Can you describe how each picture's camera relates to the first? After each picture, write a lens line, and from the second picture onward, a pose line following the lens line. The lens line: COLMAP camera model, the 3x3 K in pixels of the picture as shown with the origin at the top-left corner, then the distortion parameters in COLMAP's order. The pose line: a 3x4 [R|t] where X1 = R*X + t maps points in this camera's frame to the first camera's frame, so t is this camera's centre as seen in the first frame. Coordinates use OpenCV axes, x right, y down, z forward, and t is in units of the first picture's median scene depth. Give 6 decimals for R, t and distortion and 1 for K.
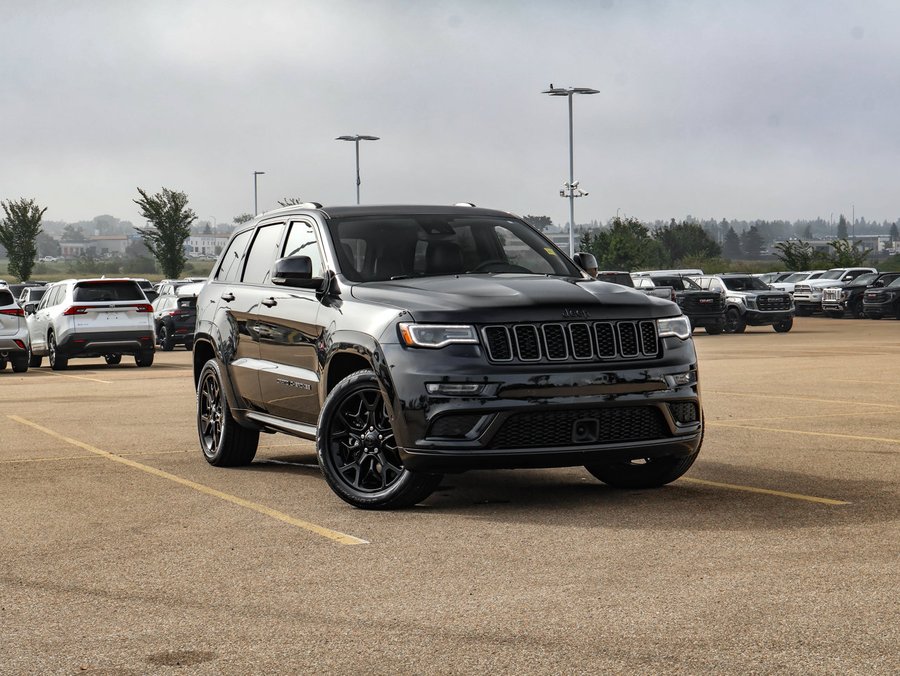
lens RADIAL K [[1871.4, 0, 450.0], [0, 1871.4, 338.0], [0, 0, 1]] dist [0.043769, 0.293967]
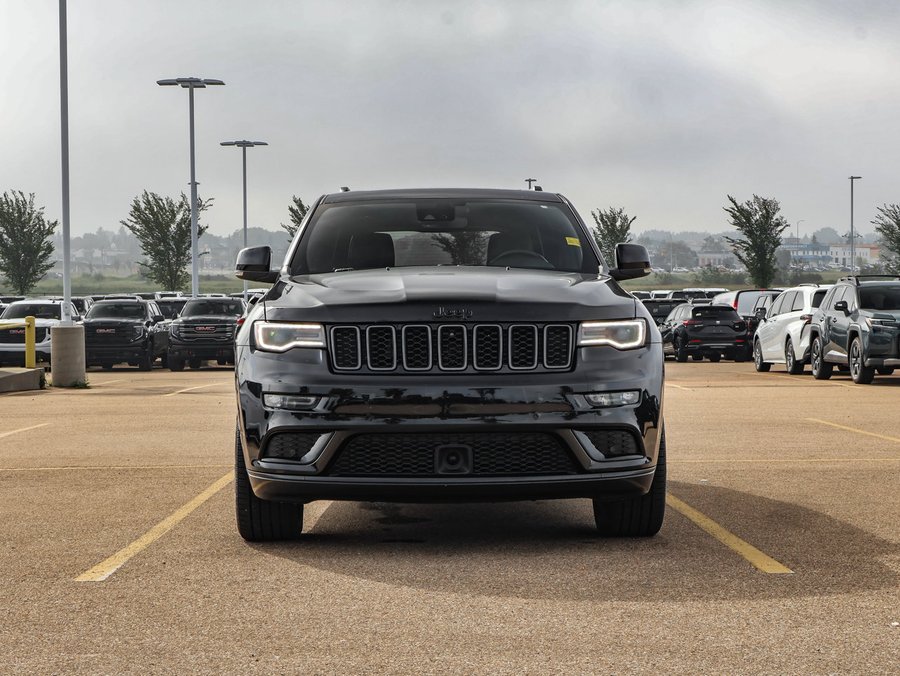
lens RADIAL K [[1811.7, 0, 478.2], [0, 1811.7, 341.0], [0, 0, 1]] dist [0.046179, 0.002075]
pose [[0.896238, 0.019443, -0.443147, 0.167461], [-0.022508, 0.999745, -0.001657, -0.000055], [0.443002, 0.011459, 0.896447, 0.121634]]
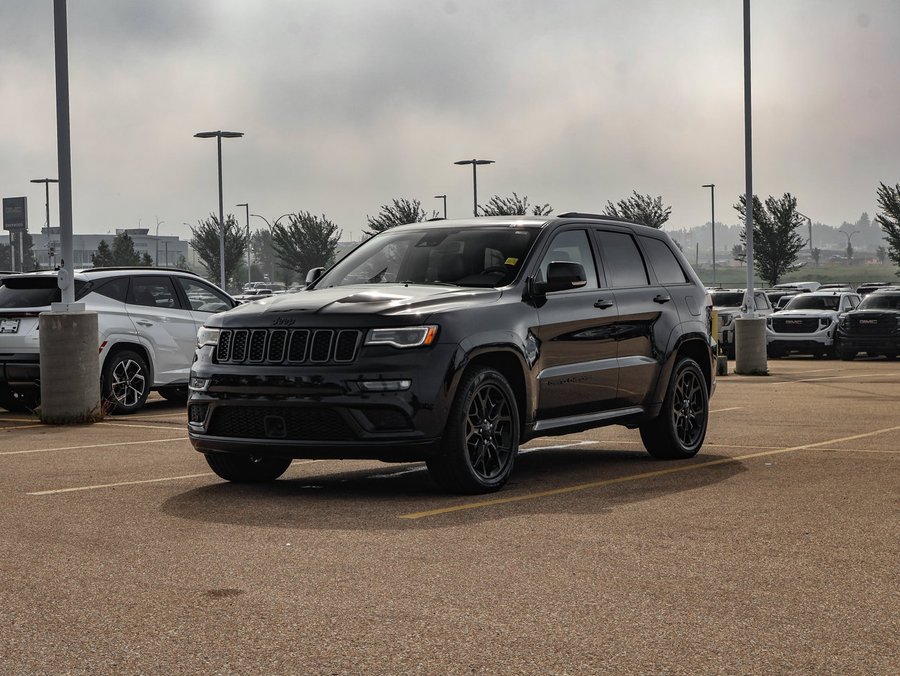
lens RADIAL K [[1871.4, 0, 450.0], [0, 1871.4, 338.0], [0, 0, 1]] dist [0.043769, 0.293967]
pose [[0.501112, 0.027951, -0.864931, 0.425791], [-0.024090, 0.999541, 0.018344, -0.010176], [0.865047, 0.011643, 0.501555, 0.208985]]
